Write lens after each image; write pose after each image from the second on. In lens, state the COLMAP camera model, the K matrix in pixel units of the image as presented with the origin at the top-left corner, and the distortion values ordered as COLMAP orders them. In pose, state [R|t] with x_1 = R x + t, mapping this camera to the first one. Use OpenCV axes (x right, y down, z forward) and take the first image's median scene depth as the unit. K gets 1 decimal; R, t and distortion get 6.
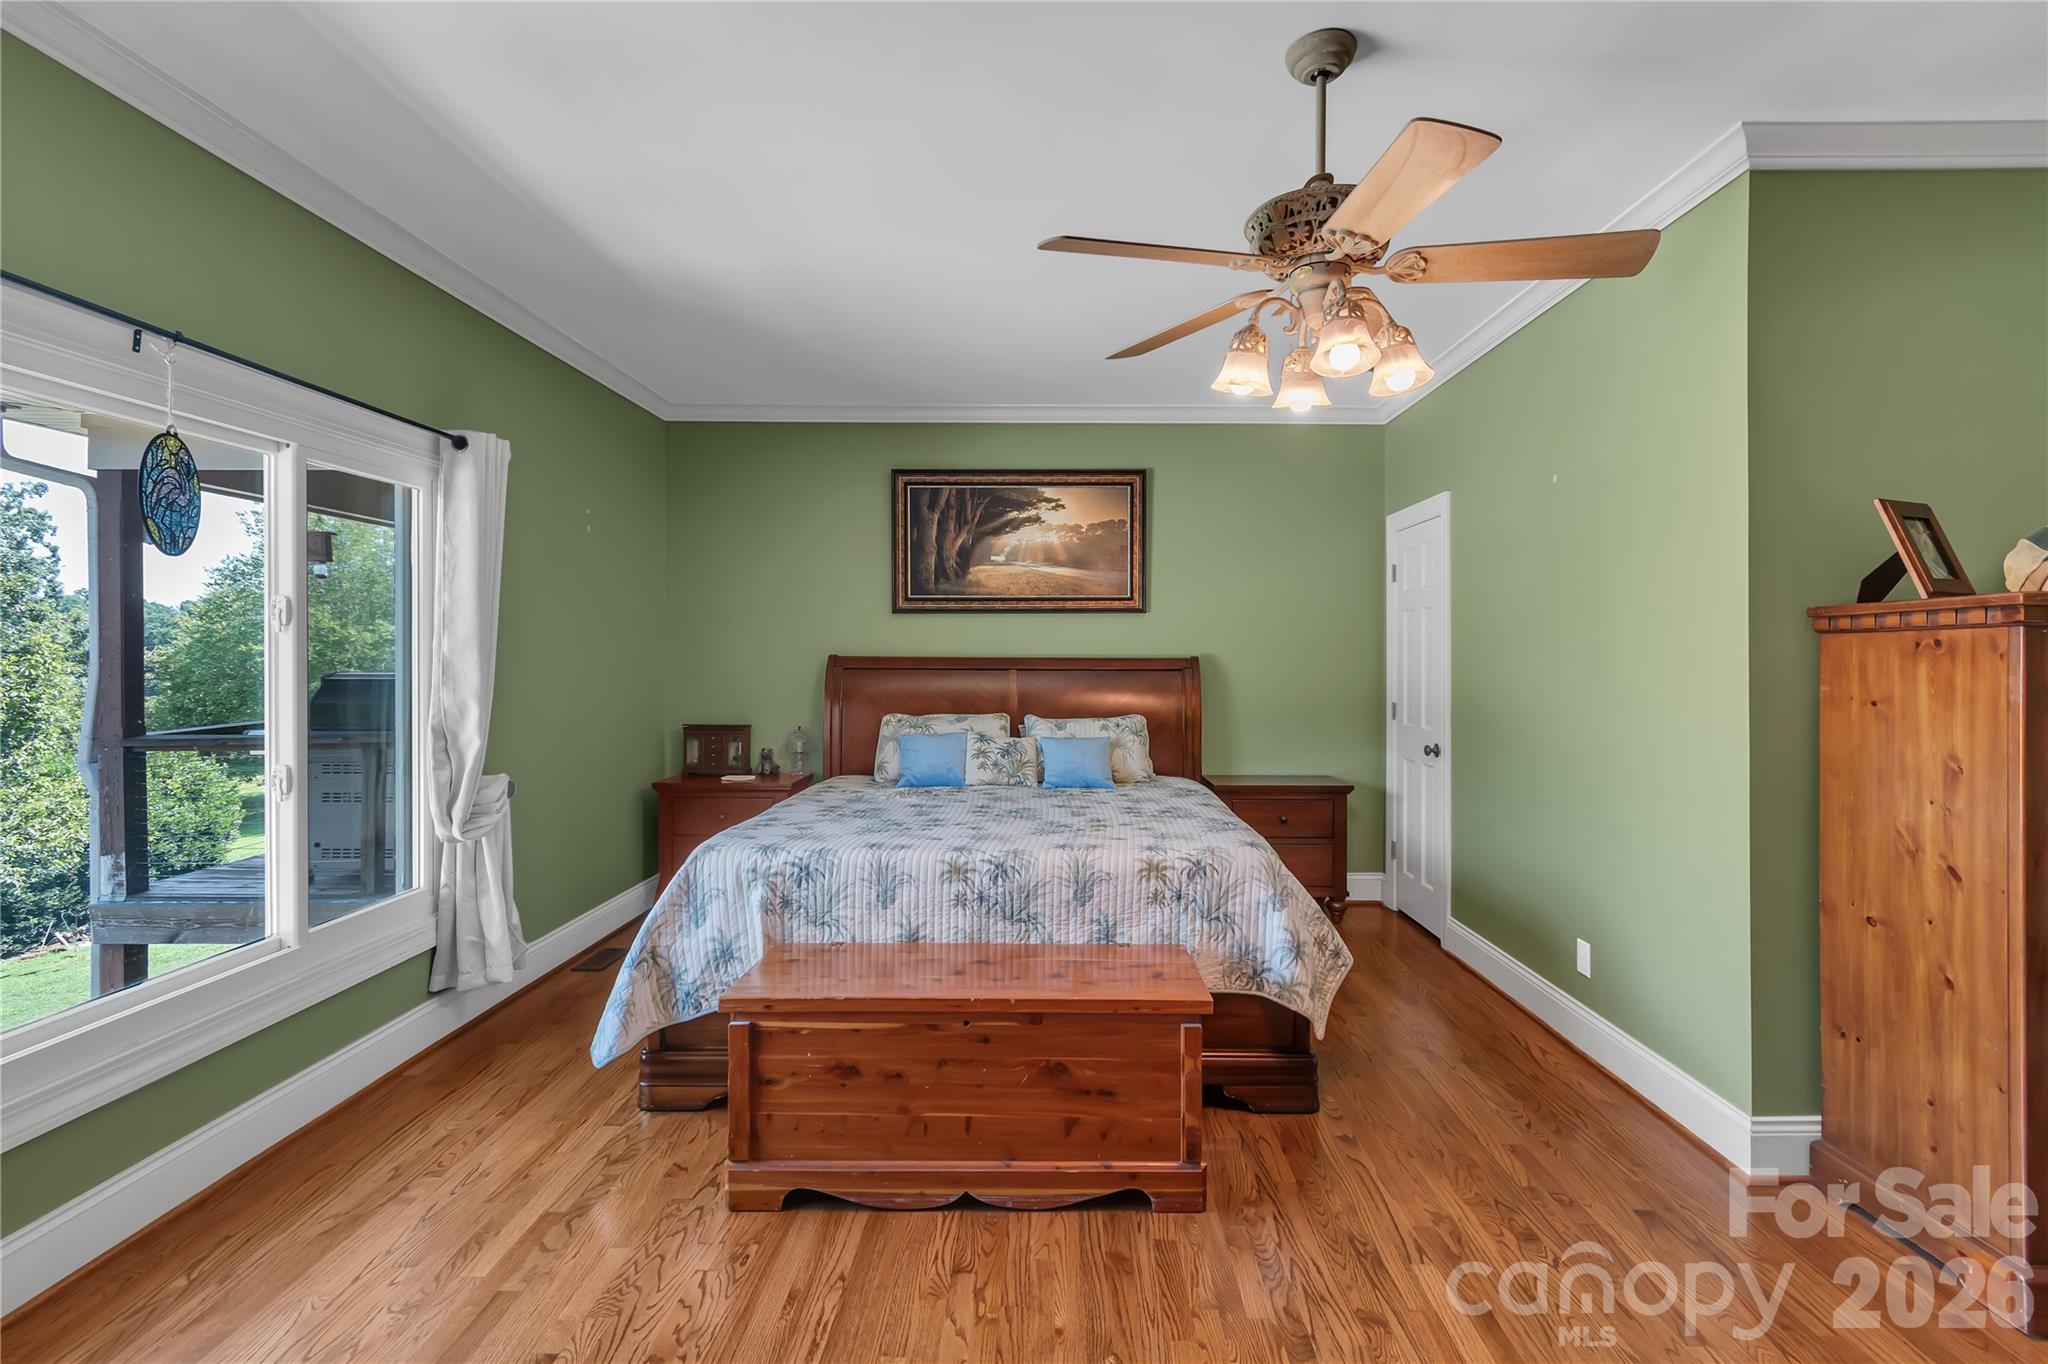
lens RADIAL K [[937.7, 0, 1035.3], [0, 937.7, 646.4], [0, 0, 1]] dist [-0.000165, -0.000470]
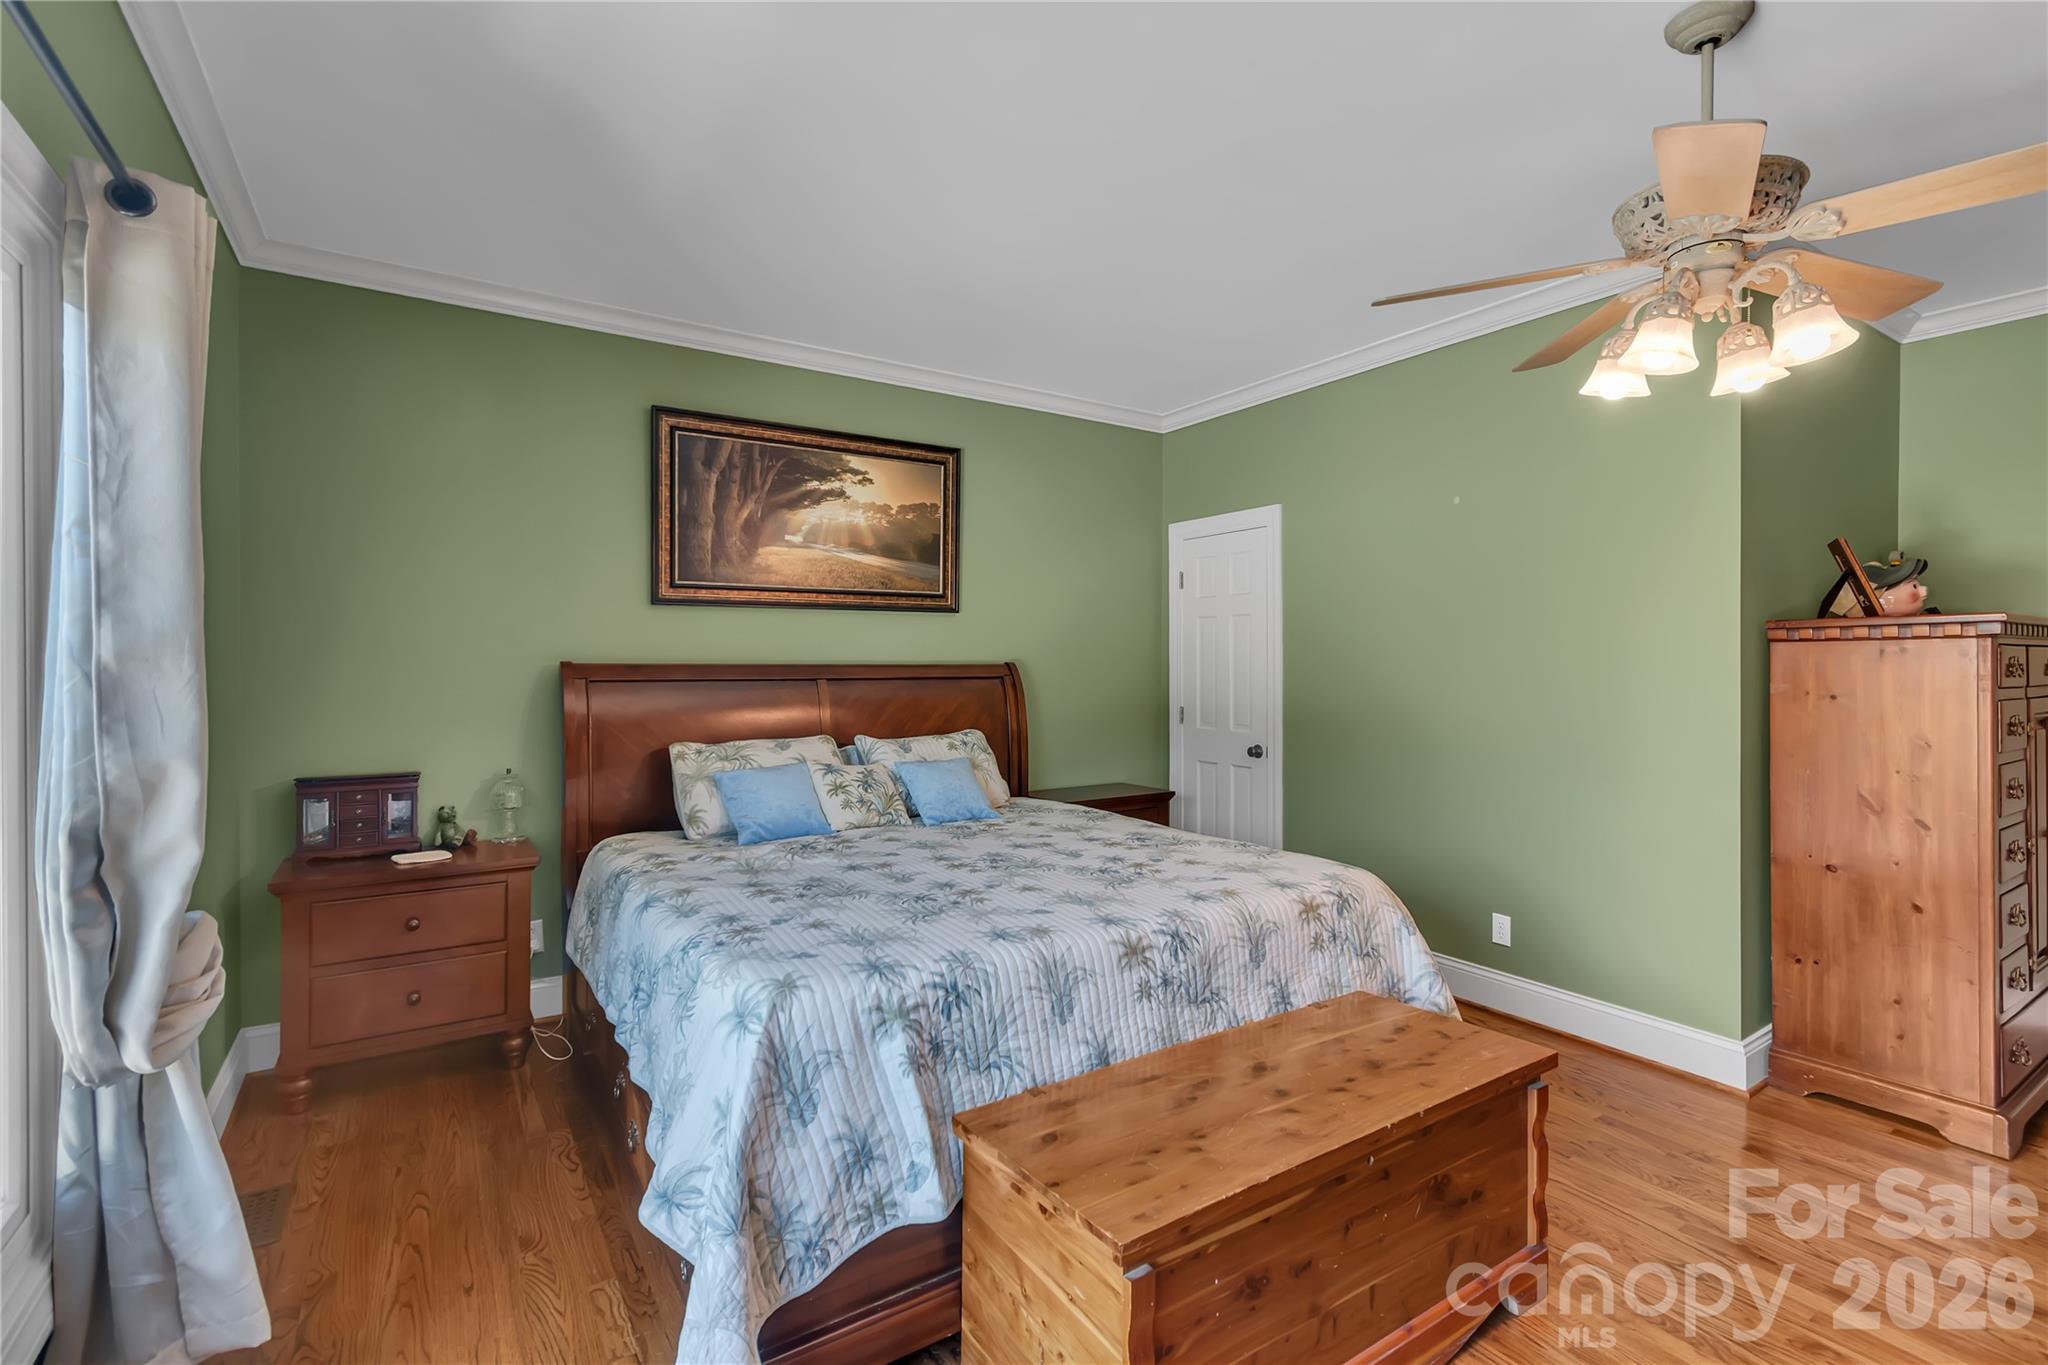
lens RADIAL K [[934.7, 0, 1023.9], [0, 934.7, 652.3], [0, 0, 1]] dist [-0.001292, -0.000095]
pose [[0.831741, 0.002187, 0.555159, -0.379465], [-0.002643, 0.999997, 0.000020, 0.001361], [-0.555157, -0.001484, 0.831744, 0.288581]]
